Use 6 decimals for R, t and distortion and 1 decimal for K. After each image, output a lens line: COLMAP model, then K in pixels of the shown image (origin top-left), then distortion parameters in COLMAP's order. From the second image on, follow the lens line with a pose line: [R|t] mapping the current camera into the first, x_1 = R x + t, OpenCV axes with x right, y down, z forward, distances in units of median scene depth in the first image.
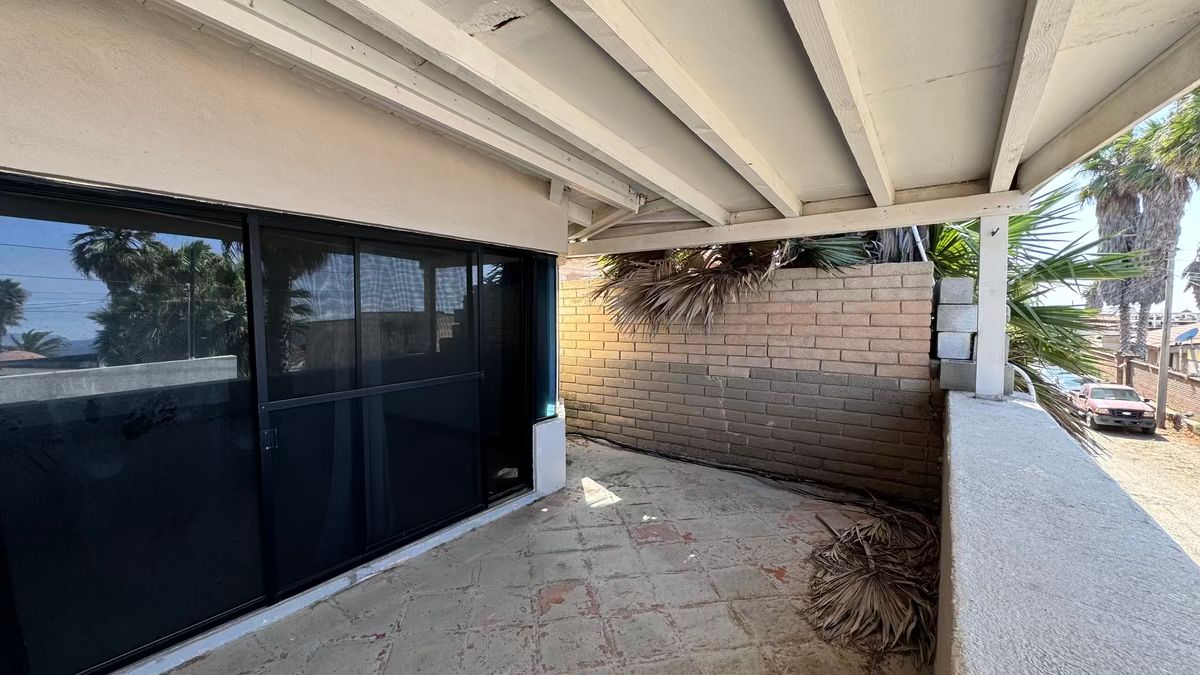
lens RADIAL K [[483.6, 0, 602.8], [0, 483.6, 340.5], [0, 0, 1]] dist [-0.001377, 0.000030]
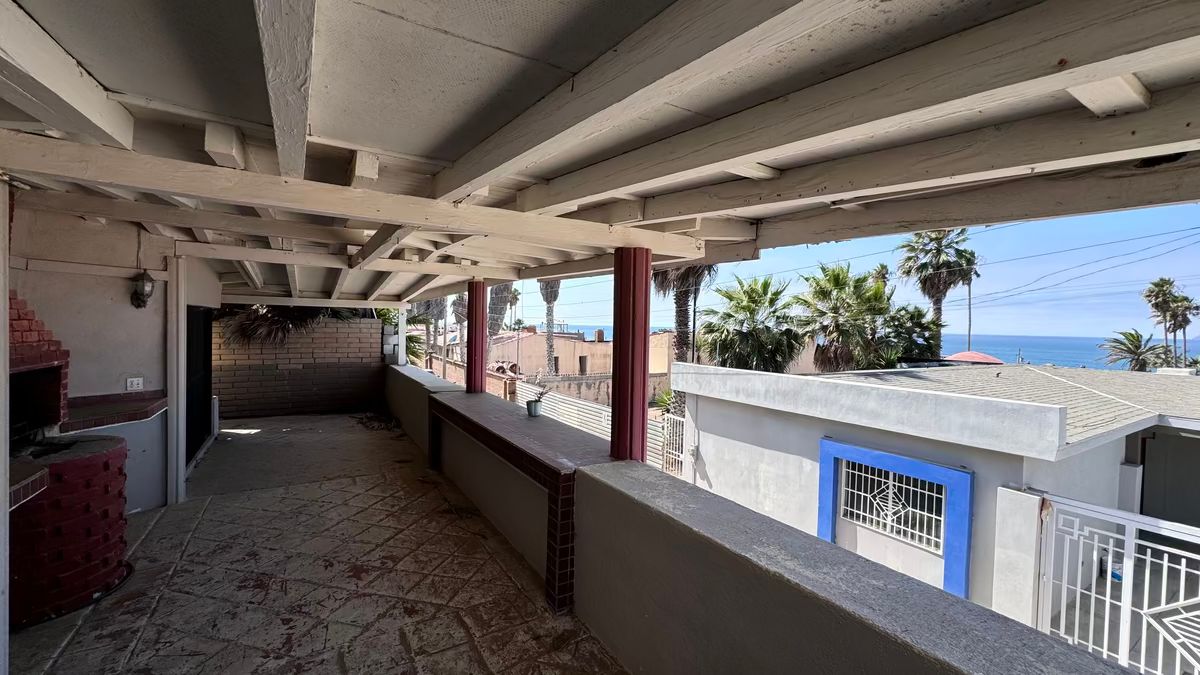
lens RADIAL K [[483.6, 0, 593.5], [0, 483.6, 338.3], [0, 0, 1]] dist [-0.001377, 0.000030]
pose [[0.402602, -0.018422, 0.915190, -1.256926], [0.033278, 0.999431, 0.005479, -0.026221], [-0.914770, 0.028250, 0.402986, -1.128350]]
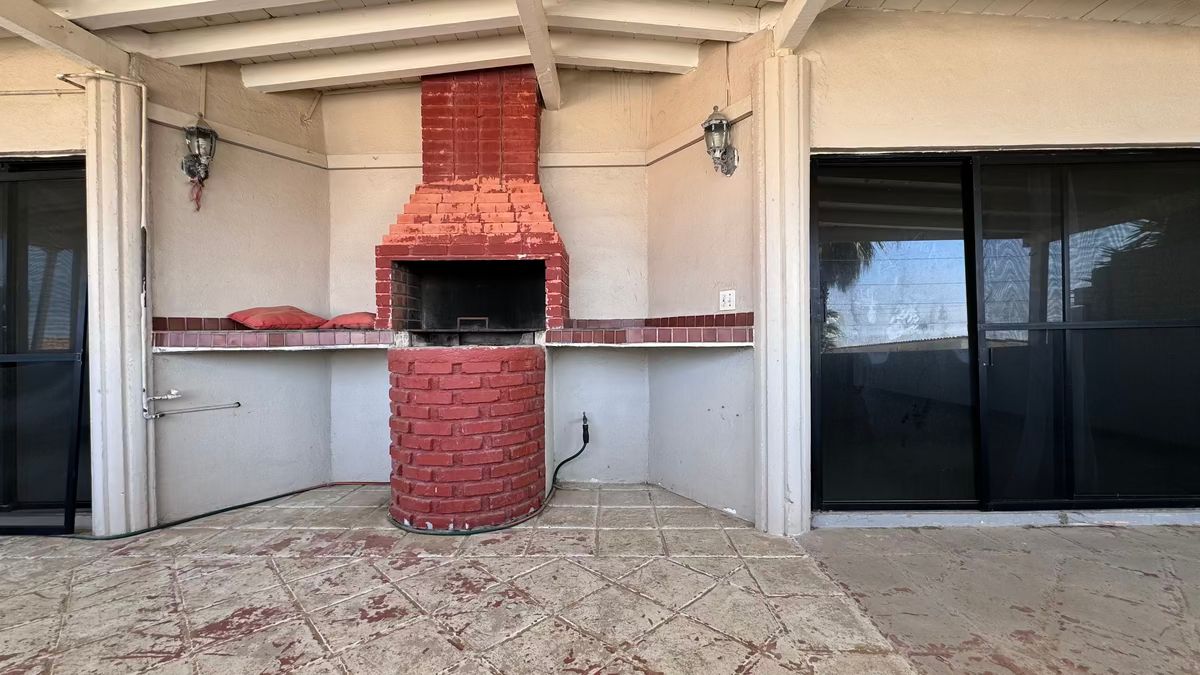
lens RADIAL K [[483.6, 0, 600.5], [0, 483.6, 340.5], [0, 0, 1]] dist [-0.001377, 0.000030]
pose [[0.567019, -0.002762, -0.823700, -0.168643], [-0.040123, 0.998715, -0.030969, 0.139847], [0.822727, 0.050610, 0.566179, -0.203843]]
